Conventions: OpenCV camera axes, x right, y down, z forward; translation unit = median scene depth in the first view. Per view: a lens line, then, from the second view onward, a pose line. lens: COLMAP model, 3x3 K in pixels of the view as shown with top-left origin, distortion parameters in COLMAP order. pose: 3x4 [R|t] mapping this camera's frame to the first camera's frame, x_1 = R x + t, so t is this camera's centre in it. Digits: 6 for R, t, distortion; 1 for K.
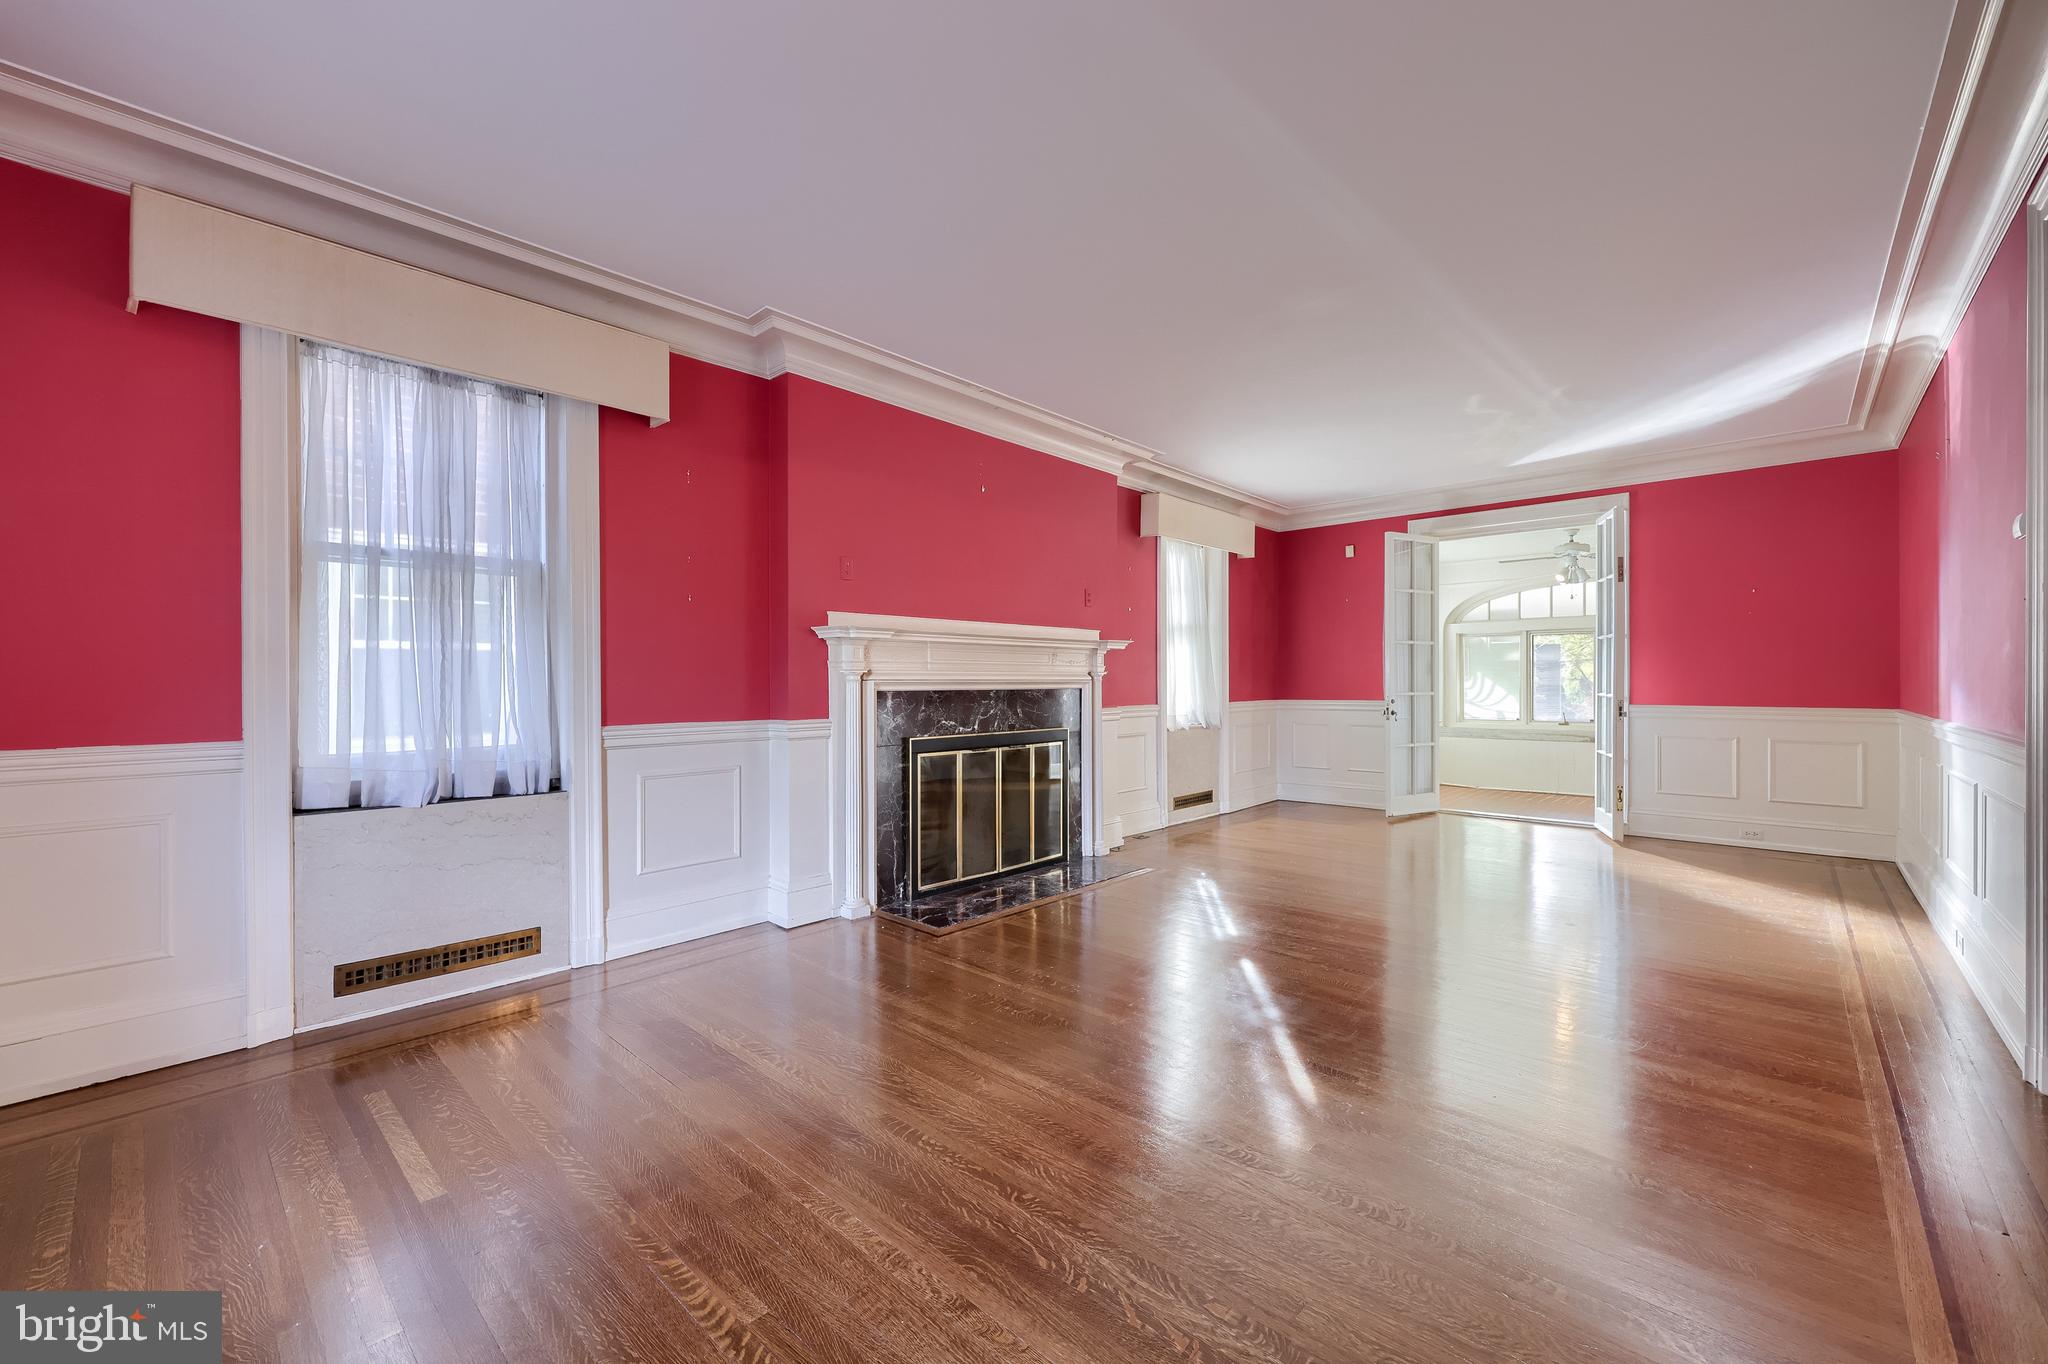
lens RADIAL K [[822.2, 0, 1025.4], [0, 822.2, 681.6], [0, 0, 1]] dist [-0.000107, -0.000115]
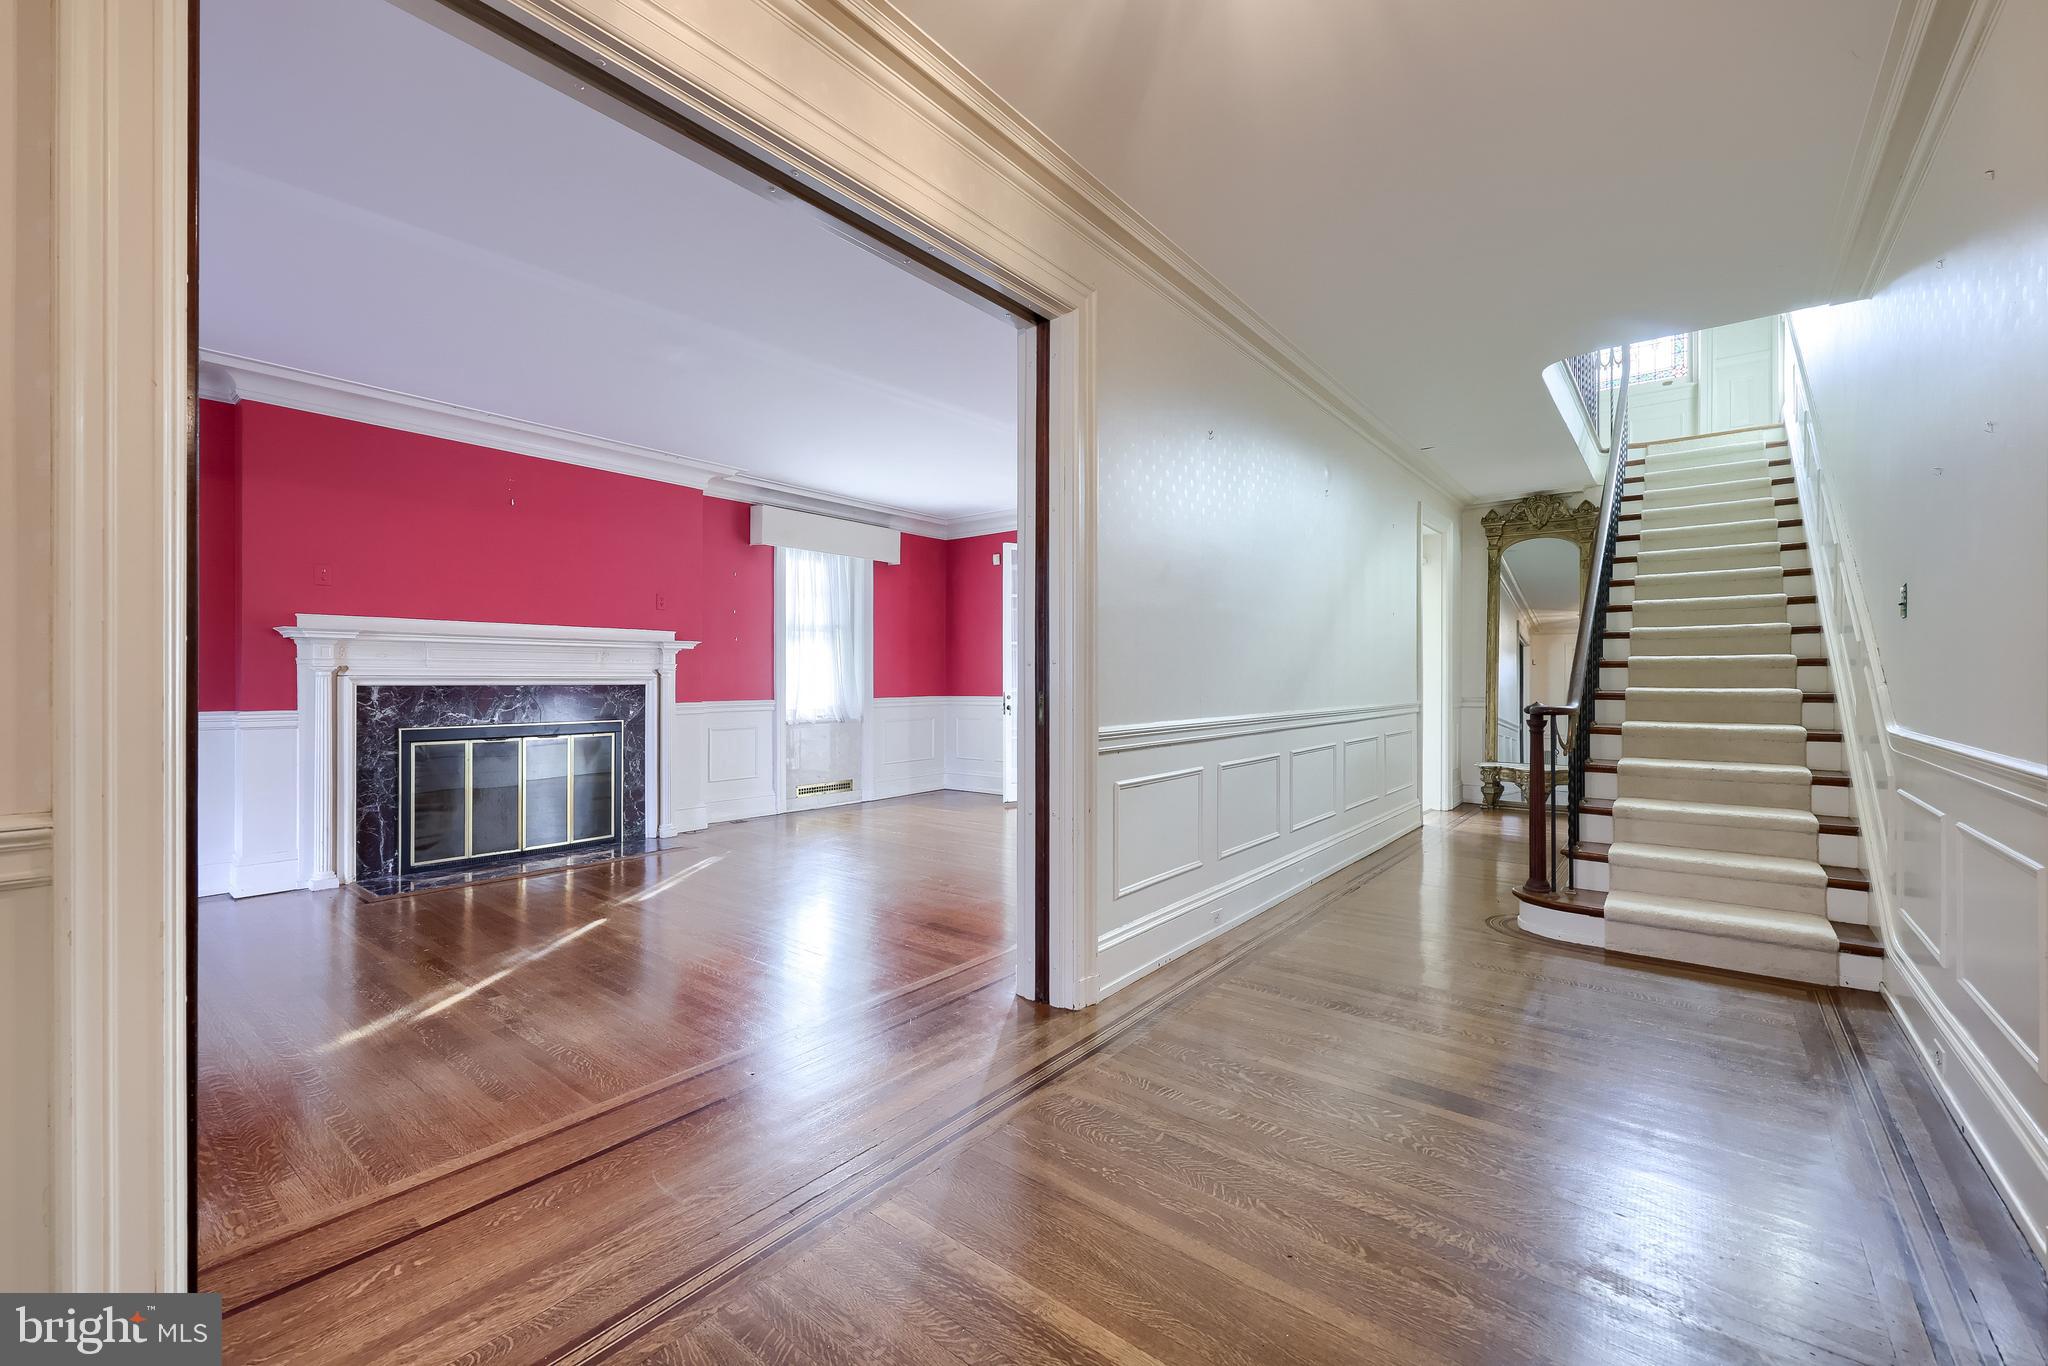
lens RADIAL K [[822.2, 0, 1021.0], [0, 822.2, 681.7], [0, 0, 1]] dist [-0.000107, -0.000115]
pose [[0.998609, 0.000193, 0.052725, 0.571190], [-0.000163, 1.000000, -0.000578, 0.005700], [-0.052725, 0.000568, 0.998609, -0.134547]]
